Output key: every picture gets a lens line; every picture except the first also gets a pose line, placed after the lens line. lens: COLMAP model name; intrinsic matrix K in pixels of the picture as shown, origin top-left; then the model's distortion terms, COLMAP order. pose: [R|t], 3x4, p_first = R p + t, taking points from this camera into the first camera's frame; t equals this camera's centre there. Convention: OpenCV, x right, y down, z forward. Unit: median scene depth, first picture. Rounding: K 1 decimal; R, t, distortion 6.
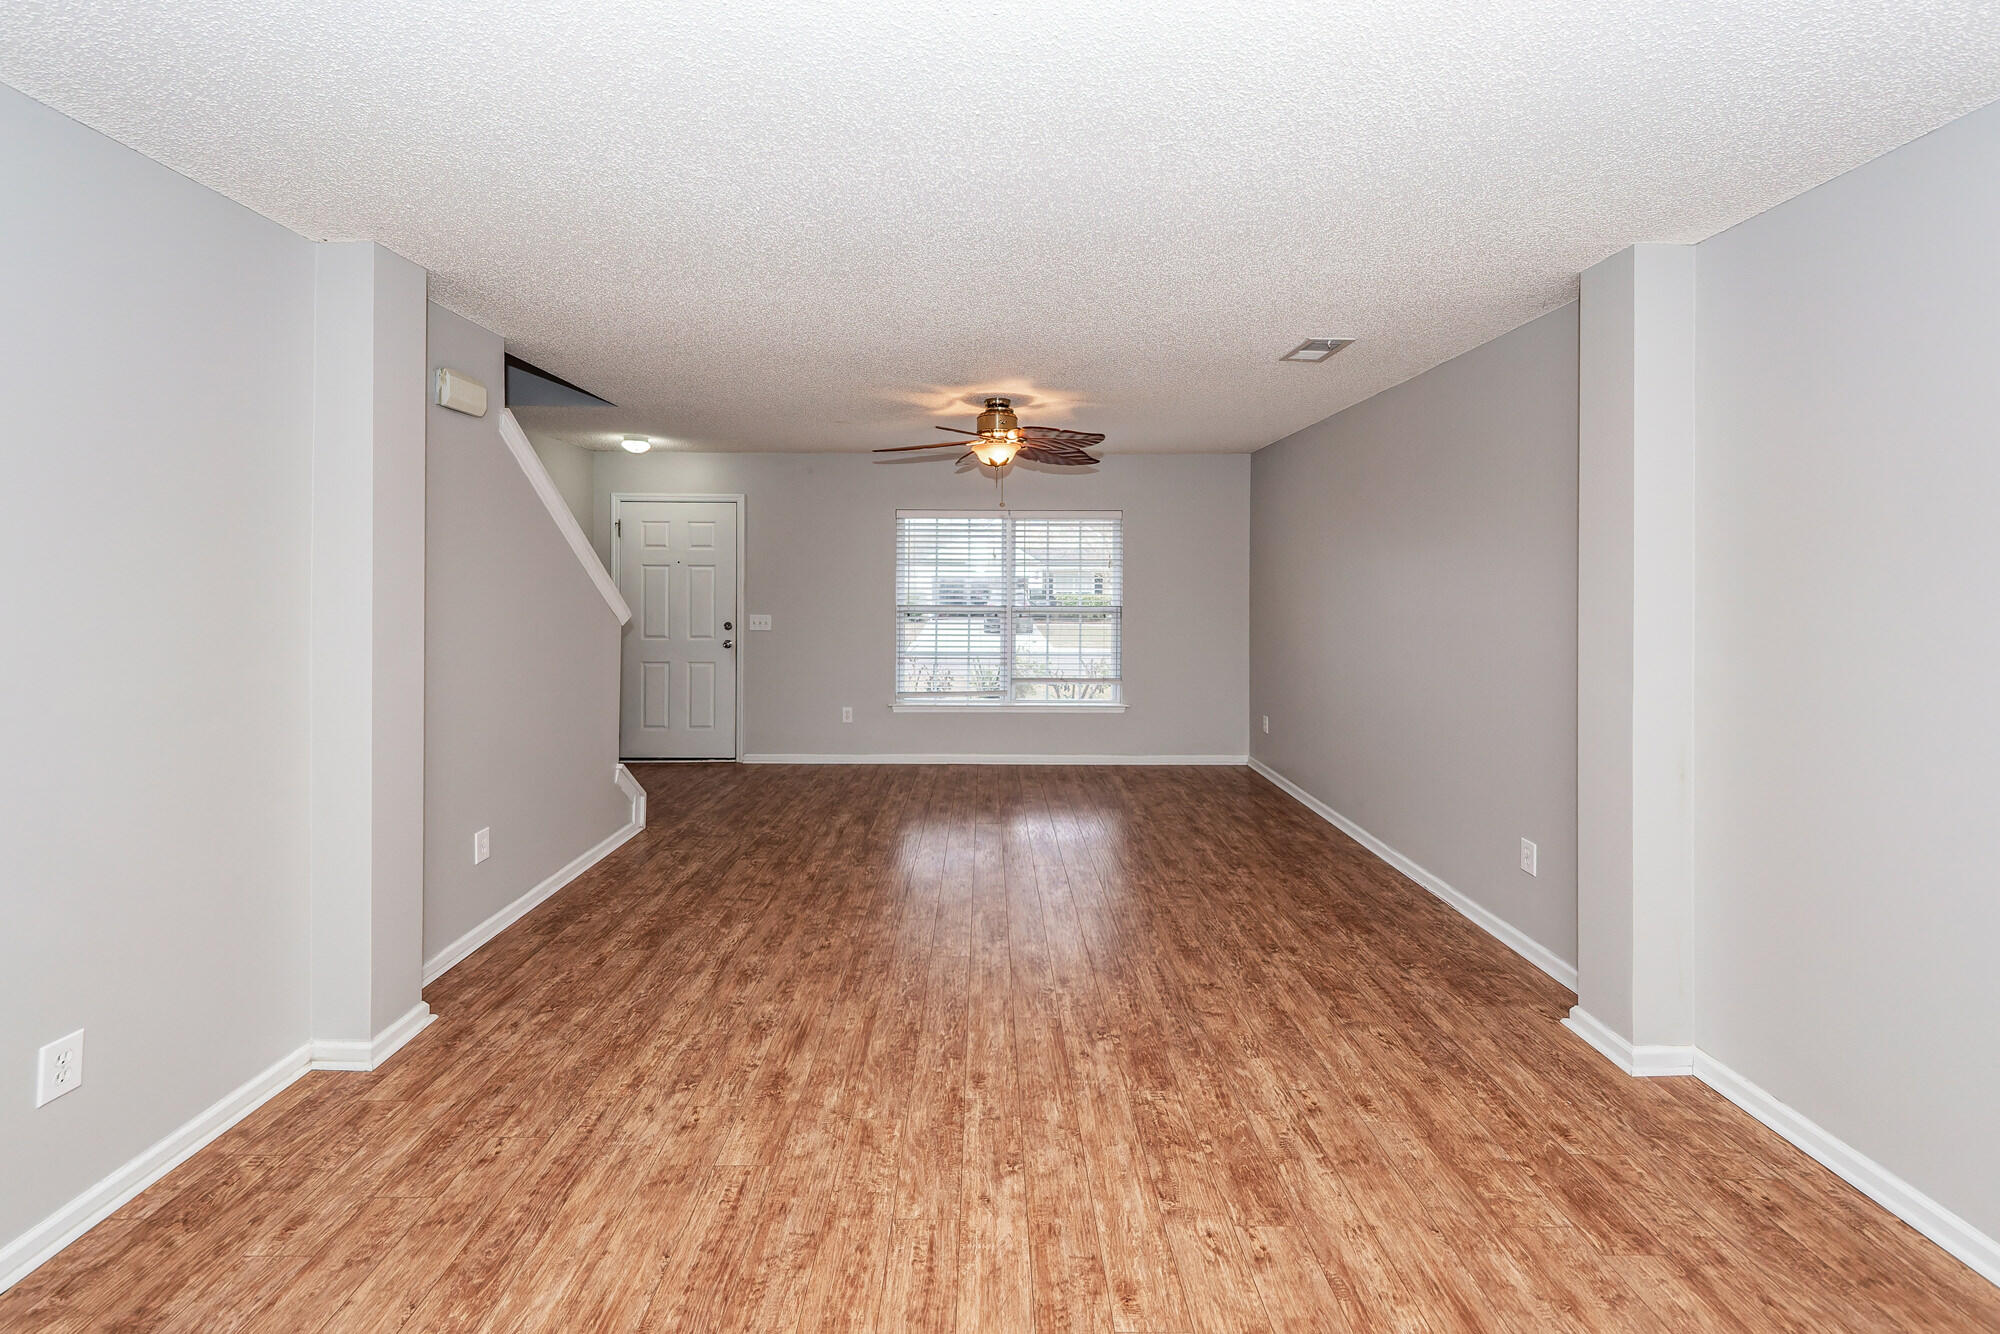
lens RADIAL K [[774.2, 0, 995.3], [0, 774.2, 608.2], [0, 0, 1]] dist [0.034187, -0.013441]
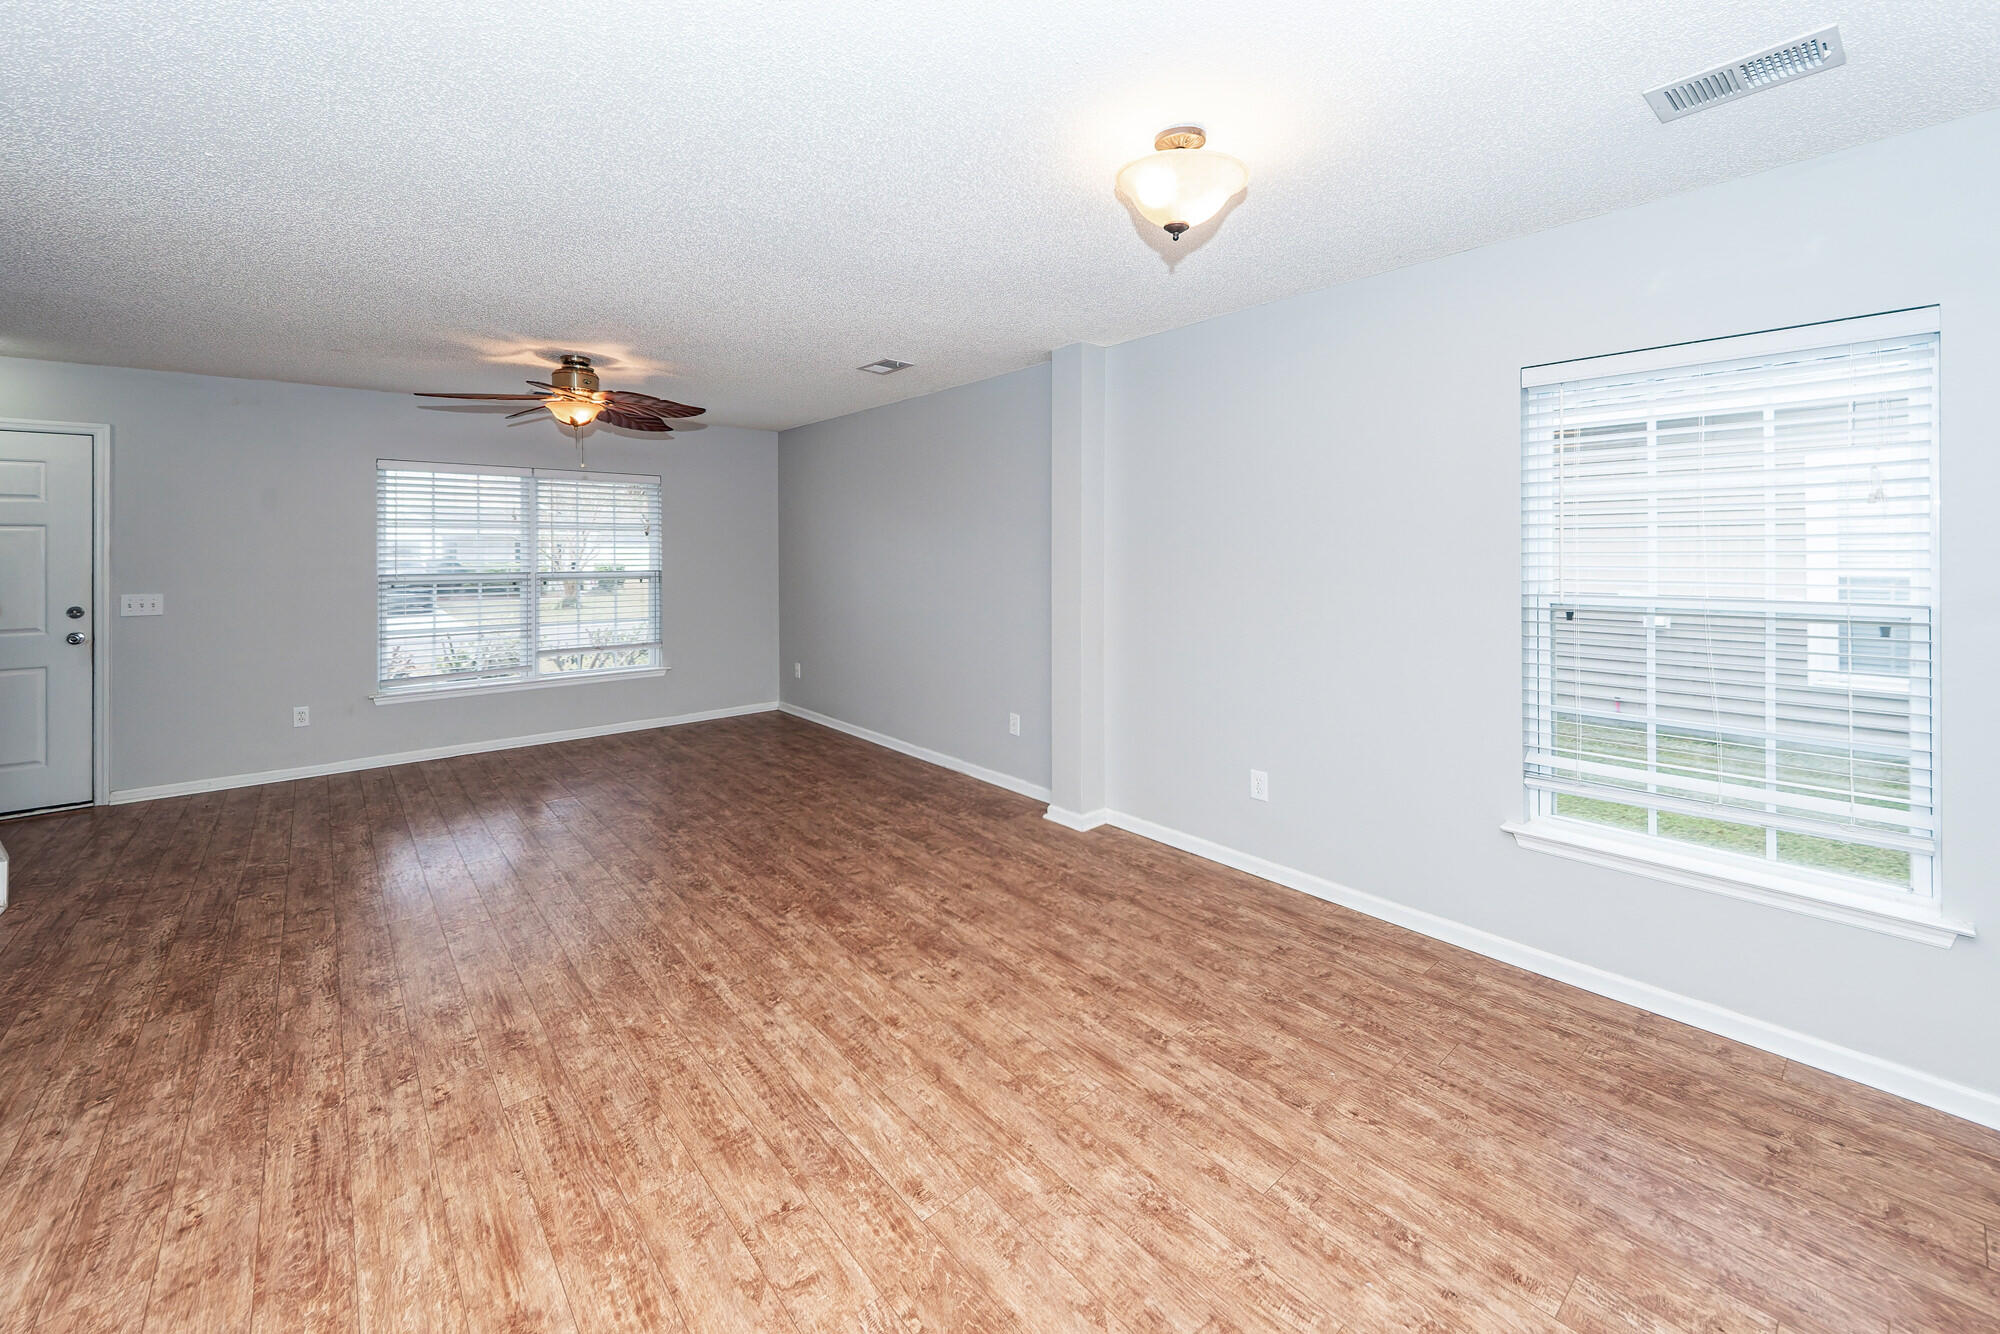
lens RADIAL K [[774.2, 0, 995.3], [0, 774.2, 608.2], [0, 0, 1]] dist [0.034187, -0.013441]
pose [[0.761186, -0.053987, 0.646283, -0.391566], [0.027201, 0.998310, 0.051357, 0.014469], [-0.647963, -0.021513, 0.761368, -0.149413]]
